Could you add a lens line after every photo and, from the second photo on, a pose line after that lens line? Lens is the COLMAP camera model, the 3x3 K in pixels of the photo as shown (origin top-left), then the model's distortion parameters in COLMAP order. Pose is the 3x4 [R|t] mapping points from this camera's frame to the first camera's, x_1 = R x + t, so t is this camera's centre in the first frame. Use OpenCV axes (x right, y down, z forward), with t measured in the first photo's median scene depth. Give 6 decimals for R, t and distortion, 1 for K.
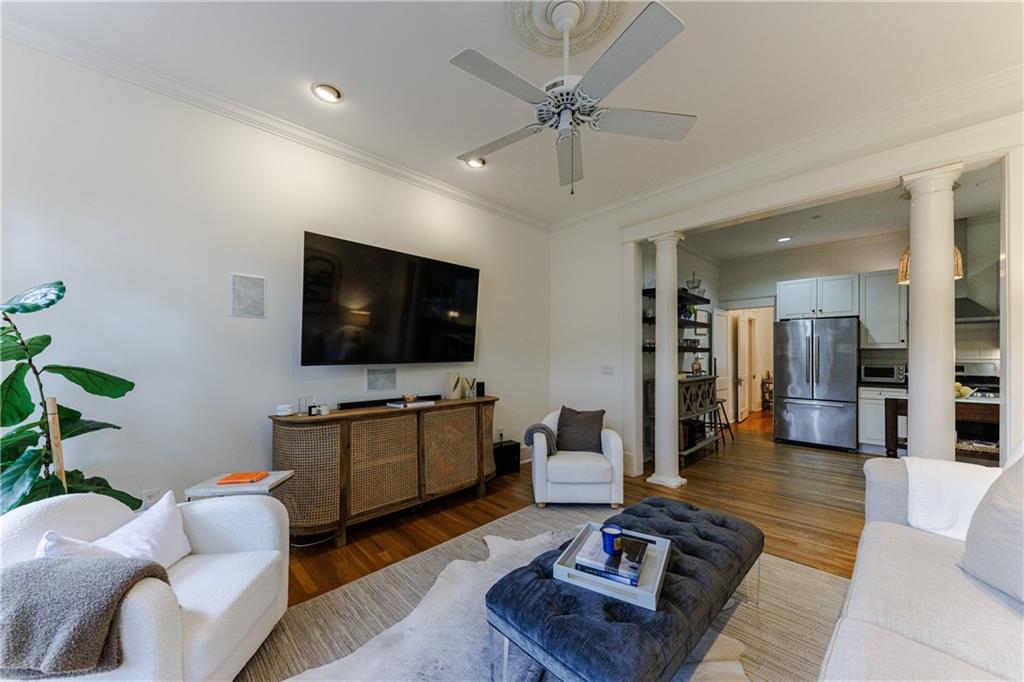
lens RADIAL K [[368.6, 0, 501.2], [0, 368.6, 354.5], [0, 0, 1]] dist [-0.000685, -0.000146]
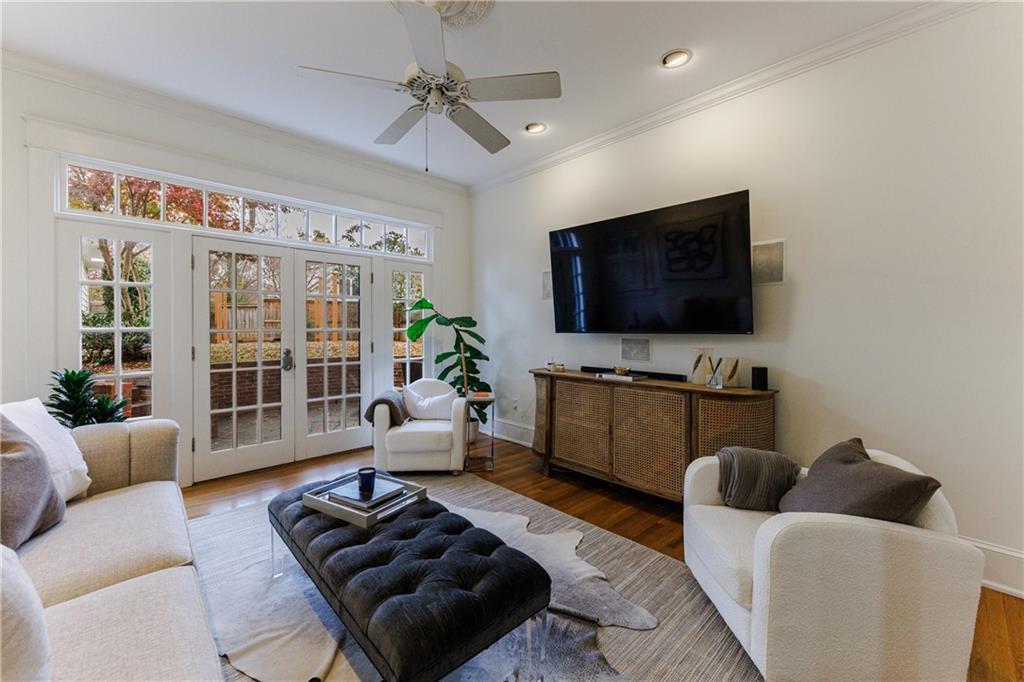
lens RADIAL K [[409.6, 0, 509.1], [0, 409.6, 327.4], [0, 0, 1]] dist [0.000253, -0.000137]
pose [[-0.007200, 0.003900, -0.999966, 0.783121], [0.003538, 0.999986, 0.003875, 0.003614], [0.999968, -0.003510, -0.007214, 0.710024]]
